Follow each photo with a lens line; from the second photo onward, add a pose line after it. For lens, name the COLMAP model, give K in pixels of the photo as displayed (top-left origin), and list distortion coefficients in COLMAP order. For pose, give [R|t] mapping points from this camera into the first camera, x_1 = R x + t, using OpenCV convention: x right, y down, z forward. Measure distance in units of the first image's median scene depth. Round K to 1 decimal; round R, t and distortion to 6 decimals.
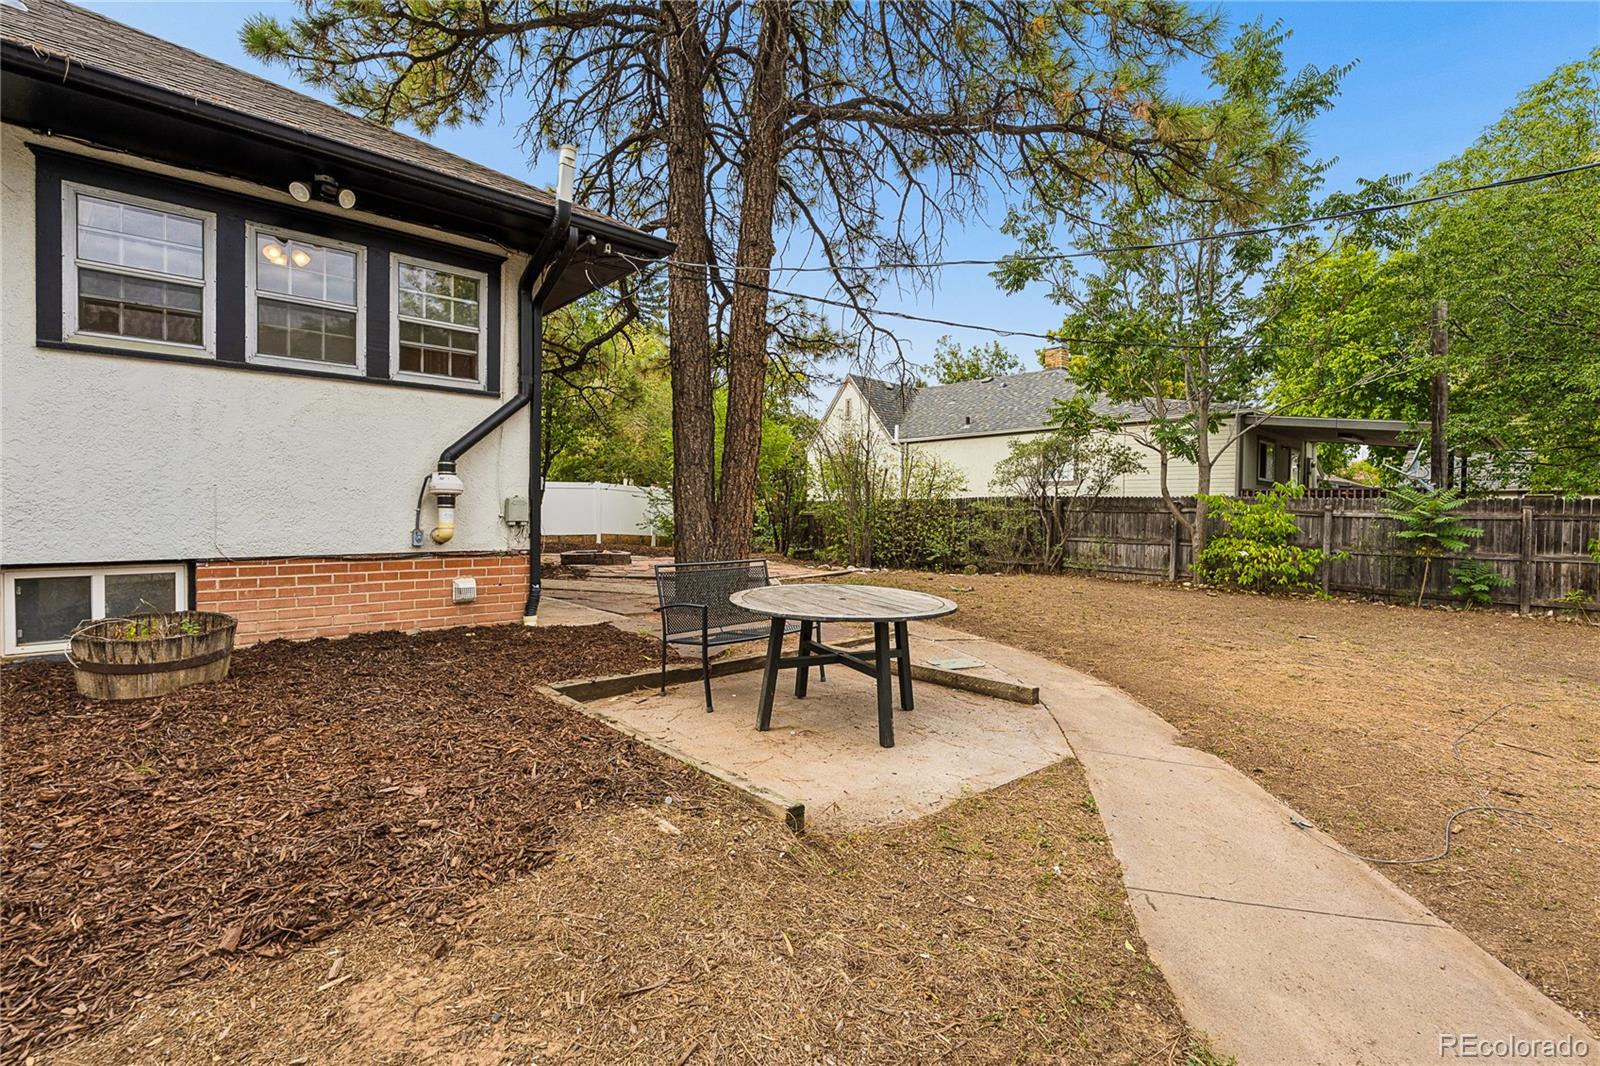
lens RADIAL K [[715.8, 0, 806.3], [0, 715.8, 530.0], [0, 0, 1]] dist [-0.000625, -0.000220]
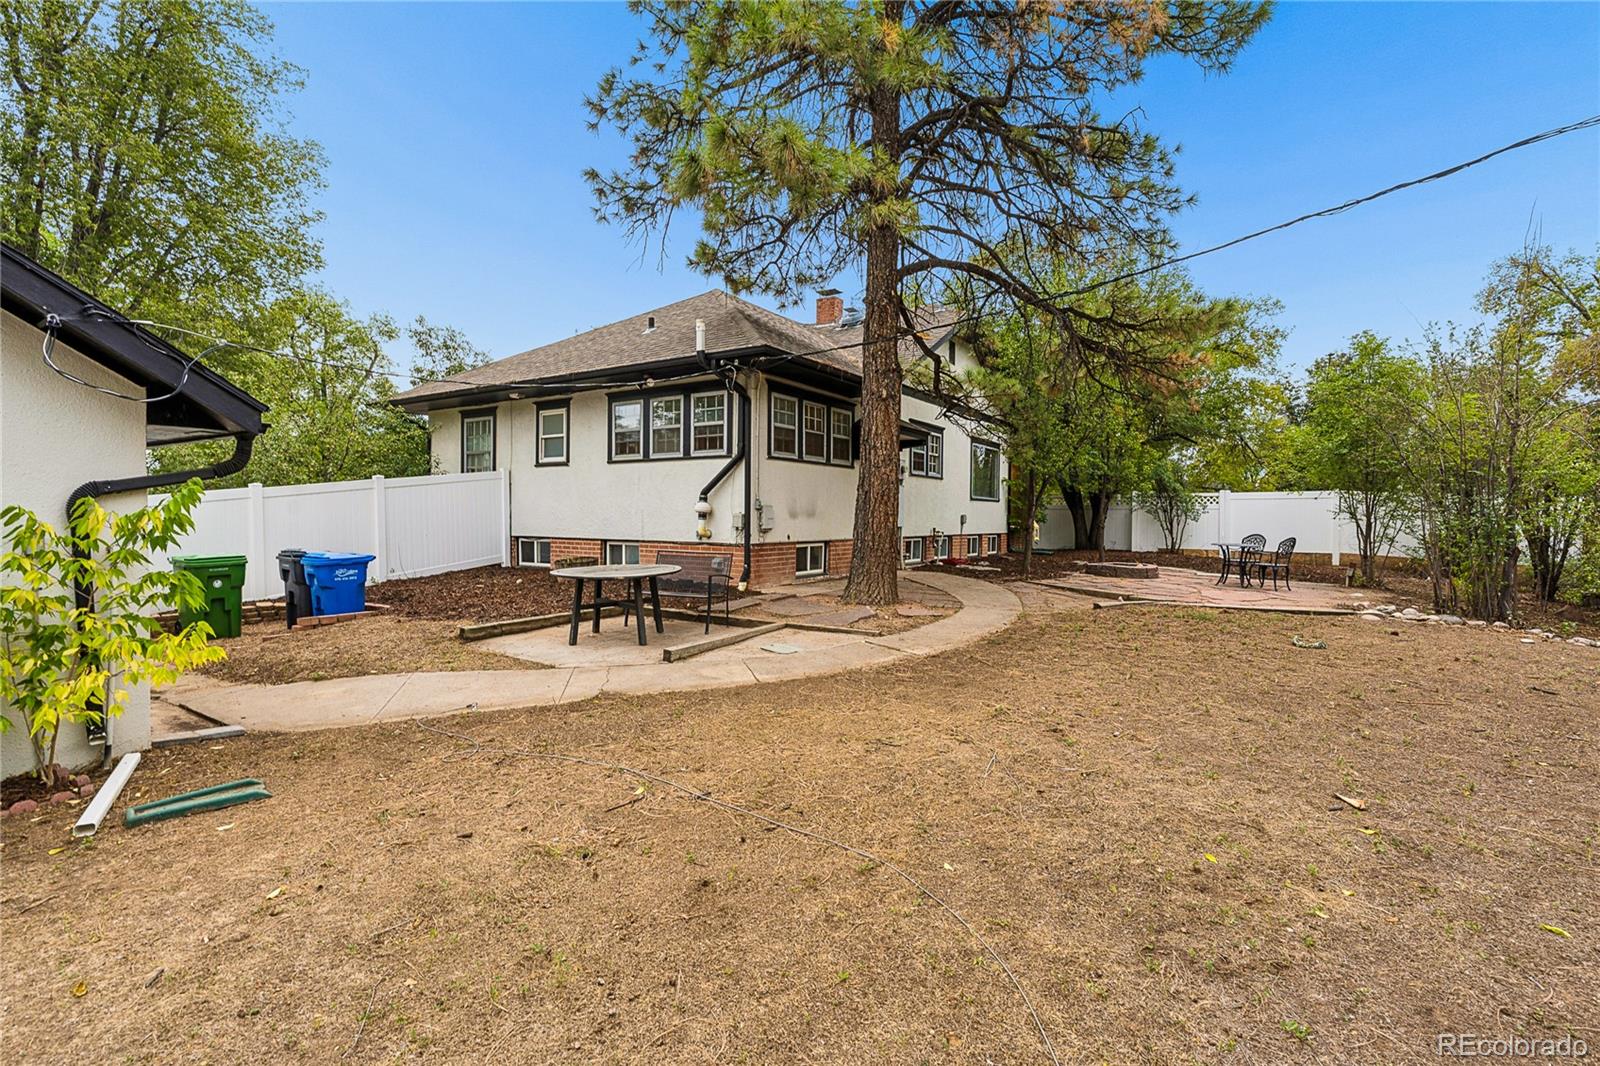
lens RADIAL K [[737.9, 0, 798.2], [0, 737.9, 529.9], [0, 0, 1]] dist [-0.001392, -0.000185]
pose [[0.271650, 0.003721, -0.962389, 1.529538], [-0.027494, 0.999614, -0.003896, -0.003369], [0.962003, 0.027518, 0.271648, 0.744256]]
